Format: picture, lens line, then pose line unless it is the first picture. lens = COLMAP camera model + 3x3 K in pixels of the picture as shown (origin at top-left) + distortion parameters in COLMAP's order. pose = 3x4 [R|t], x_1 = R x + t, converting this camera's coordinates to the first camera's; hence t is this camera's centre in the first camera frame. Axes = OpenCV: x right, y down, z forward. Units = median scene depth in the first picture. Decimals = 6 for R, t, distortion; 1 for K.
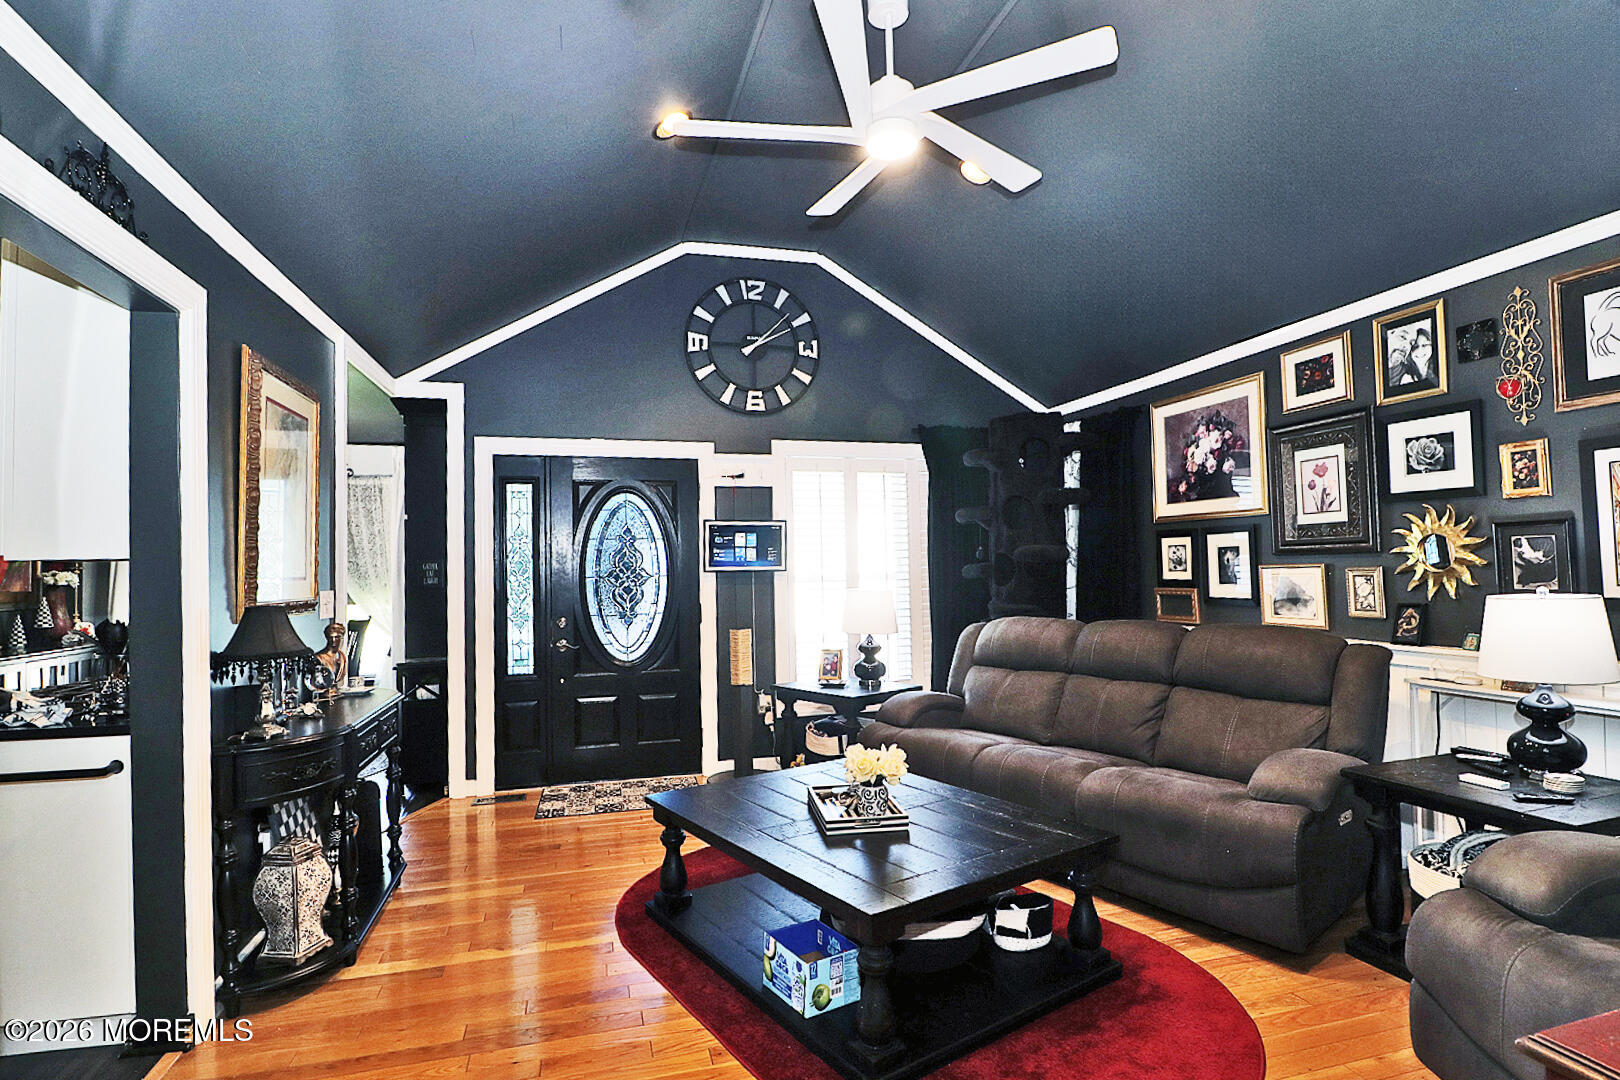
lens RADIAL K [[818.1, 0, 810.0], [0, 818.1, 540.0], [0, 0, 1]] dist [-0.002068, -0.001522]
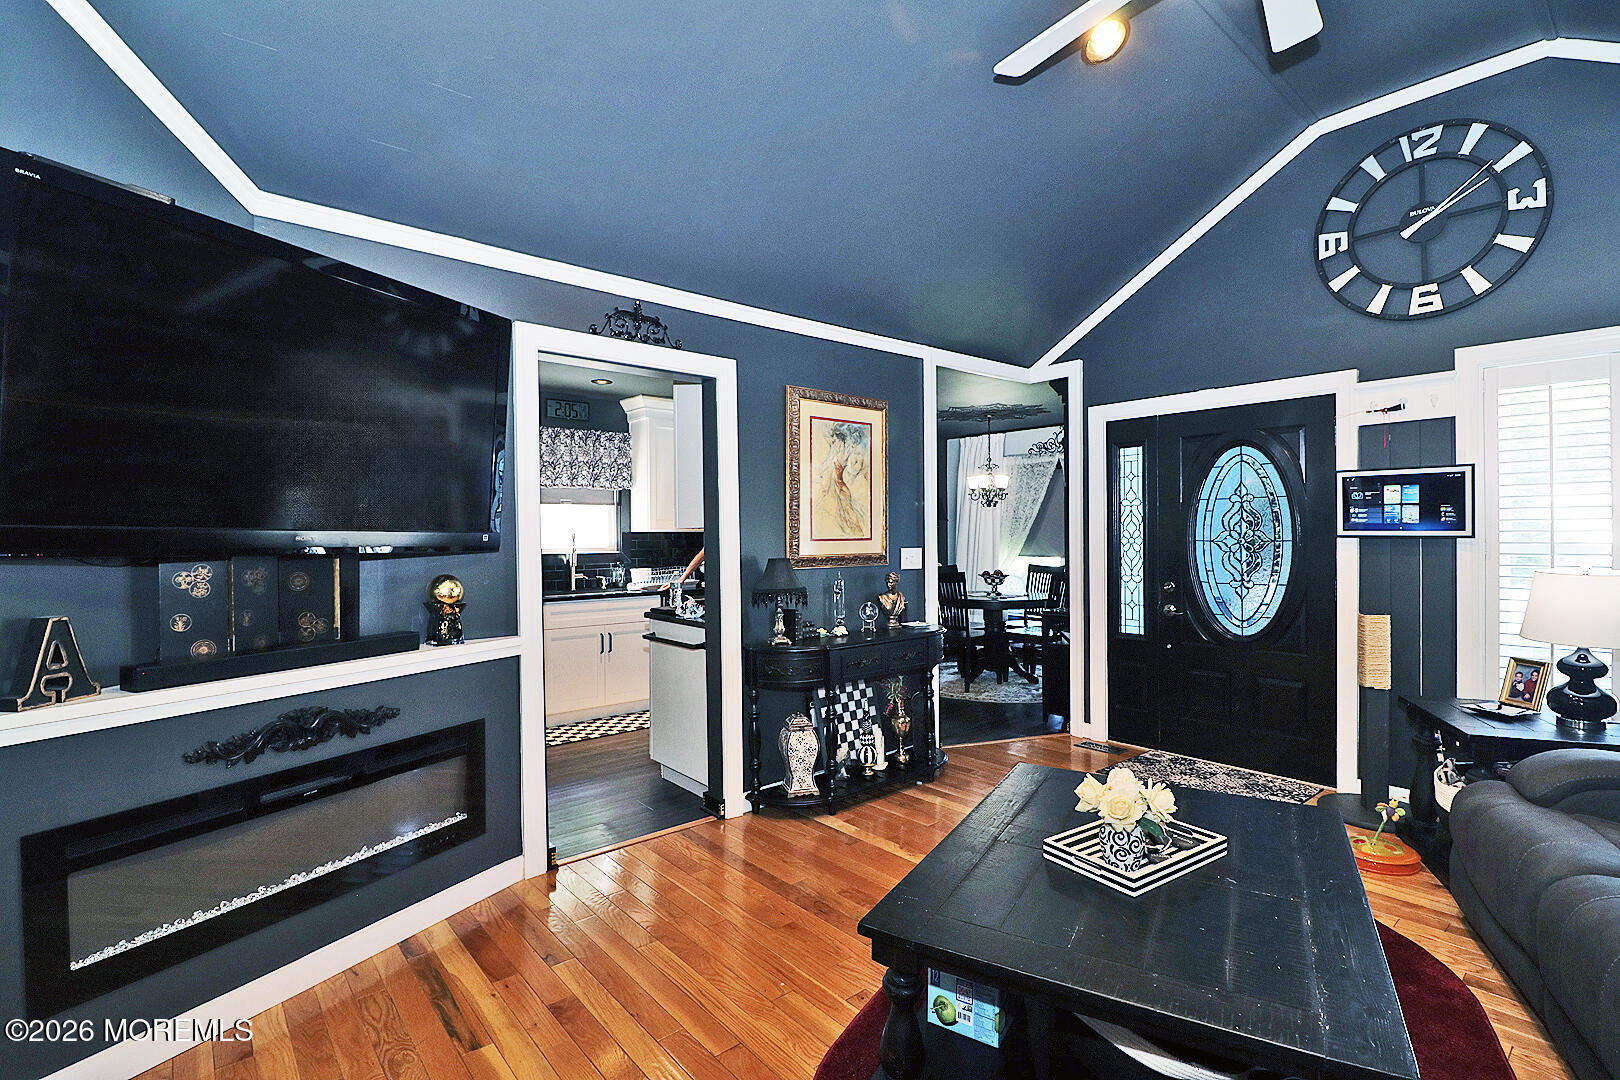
lens RADIAL K [[747.5, 0, 812.3], [0, 747.5, 540.7], [0, 0, 1]] dist [-0.001390, -0.012145]
pose [[0.417603, 0.021983, -0.908364, 0.363127], [0.032019, 0.998730, 0.038890, -0.001882], [0.908065, -0.045325, 0.416369, 0.281754]]
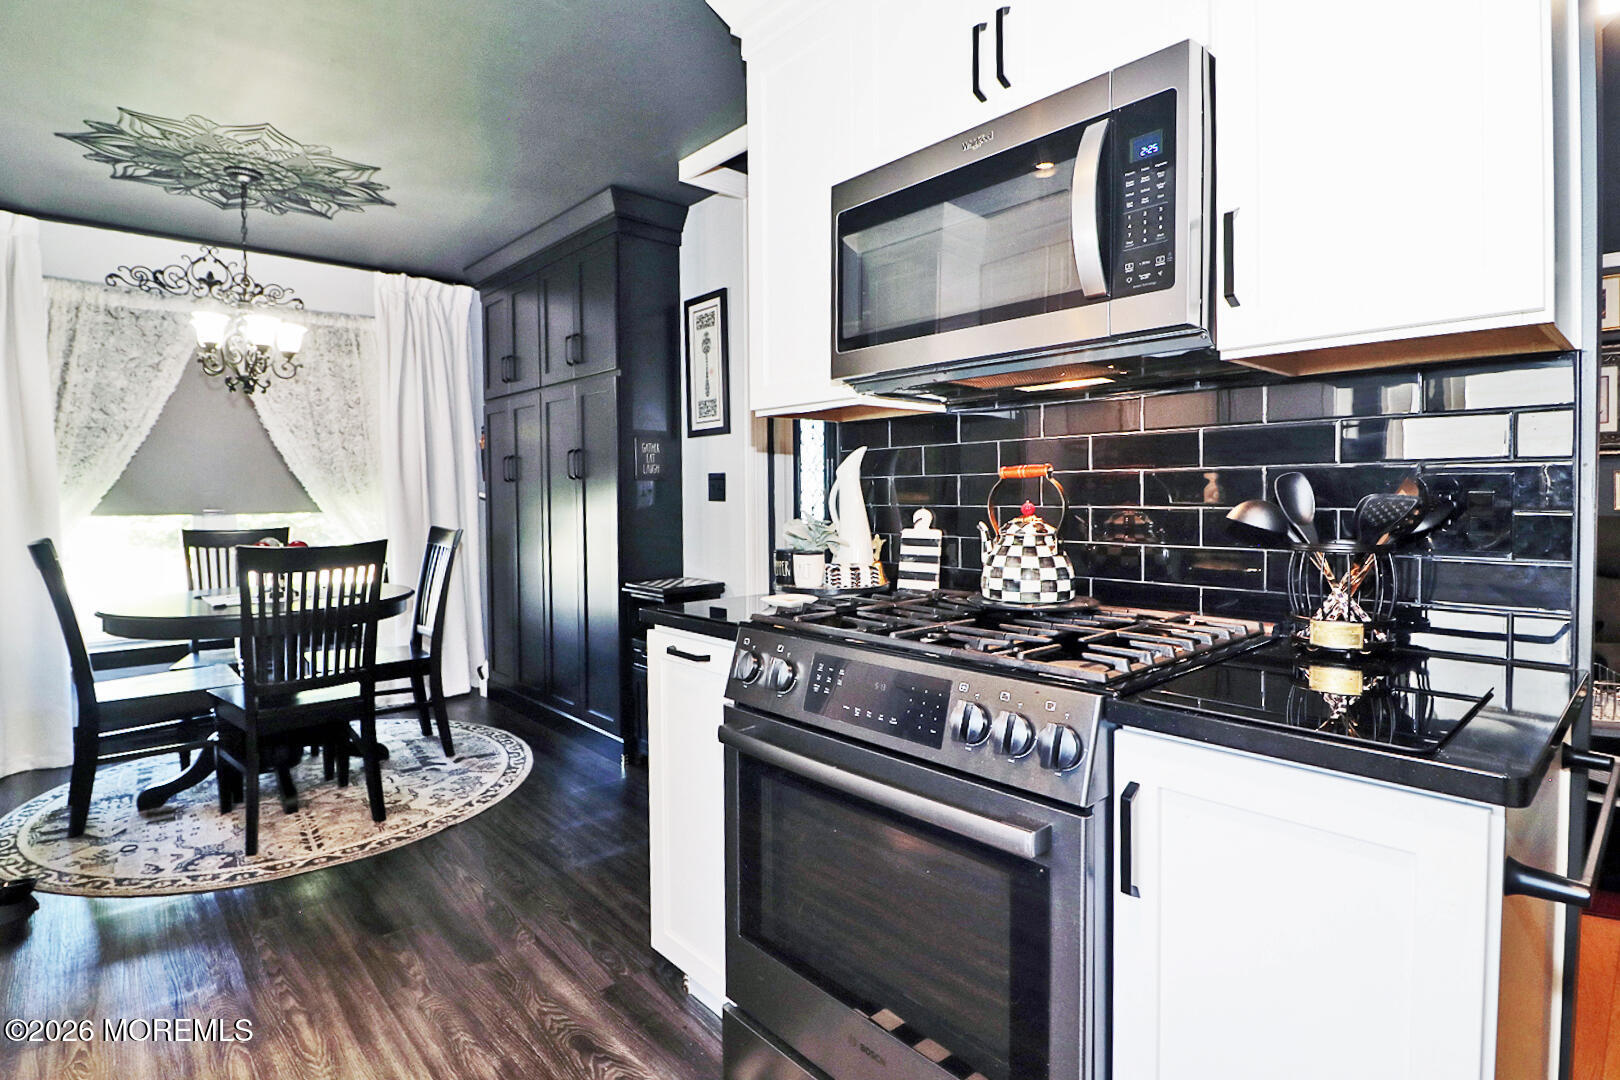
lens RADIAL K [[802.6, 0, 810.9], [0, 802.6, 514.0], [0, 0, 1]] dist [-0.000186, -0.015209]
pose [[0.890665, 0.001961, 0.454657, -0.760804], [-0.027780, 0.998357, 0.050114, 0.057425], [-0.453812, -0.057265, 0.889256, 0.401106]]
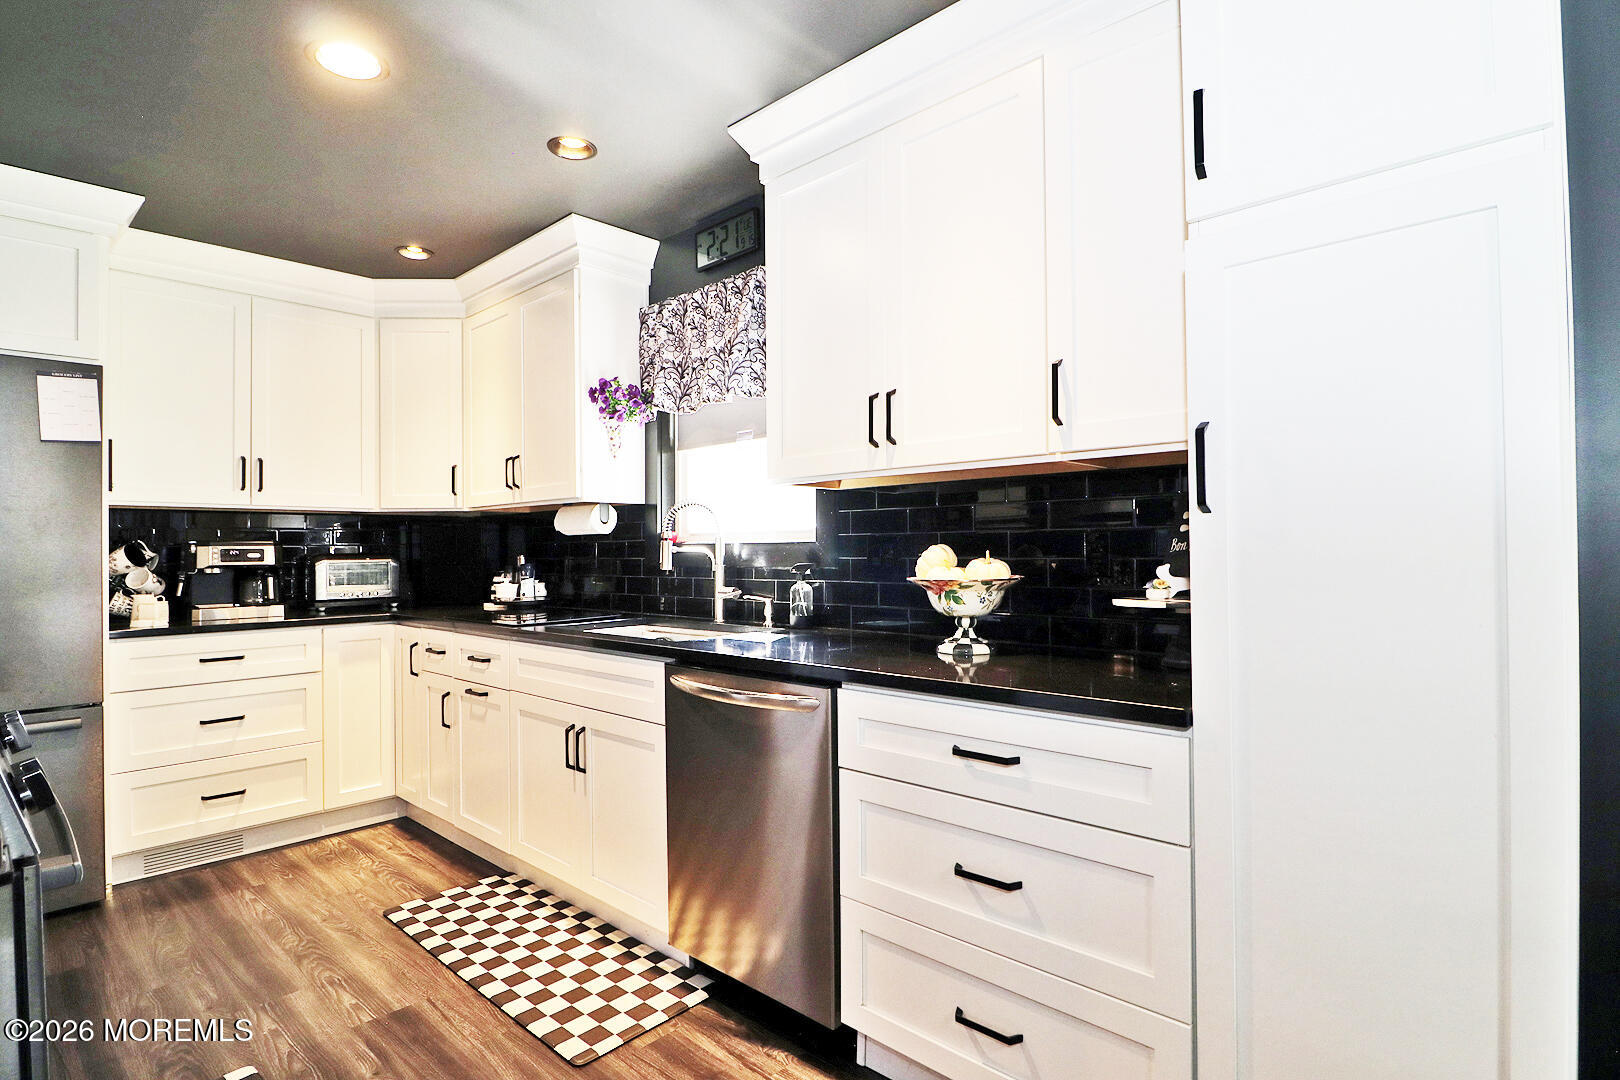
lens RADIAL K [[813.5, 0, 823.9], [0, 813.5, 544.1], [0, 0, 1]] dist [0.002548, -0.014460]
pose [[-0.847318, 0.027410, -0.530378, -0.711873], [0.048393, 0.998497, -0.025709, 0.079225], [0.528877, -0.047451, -0.847371, 1.049581]]
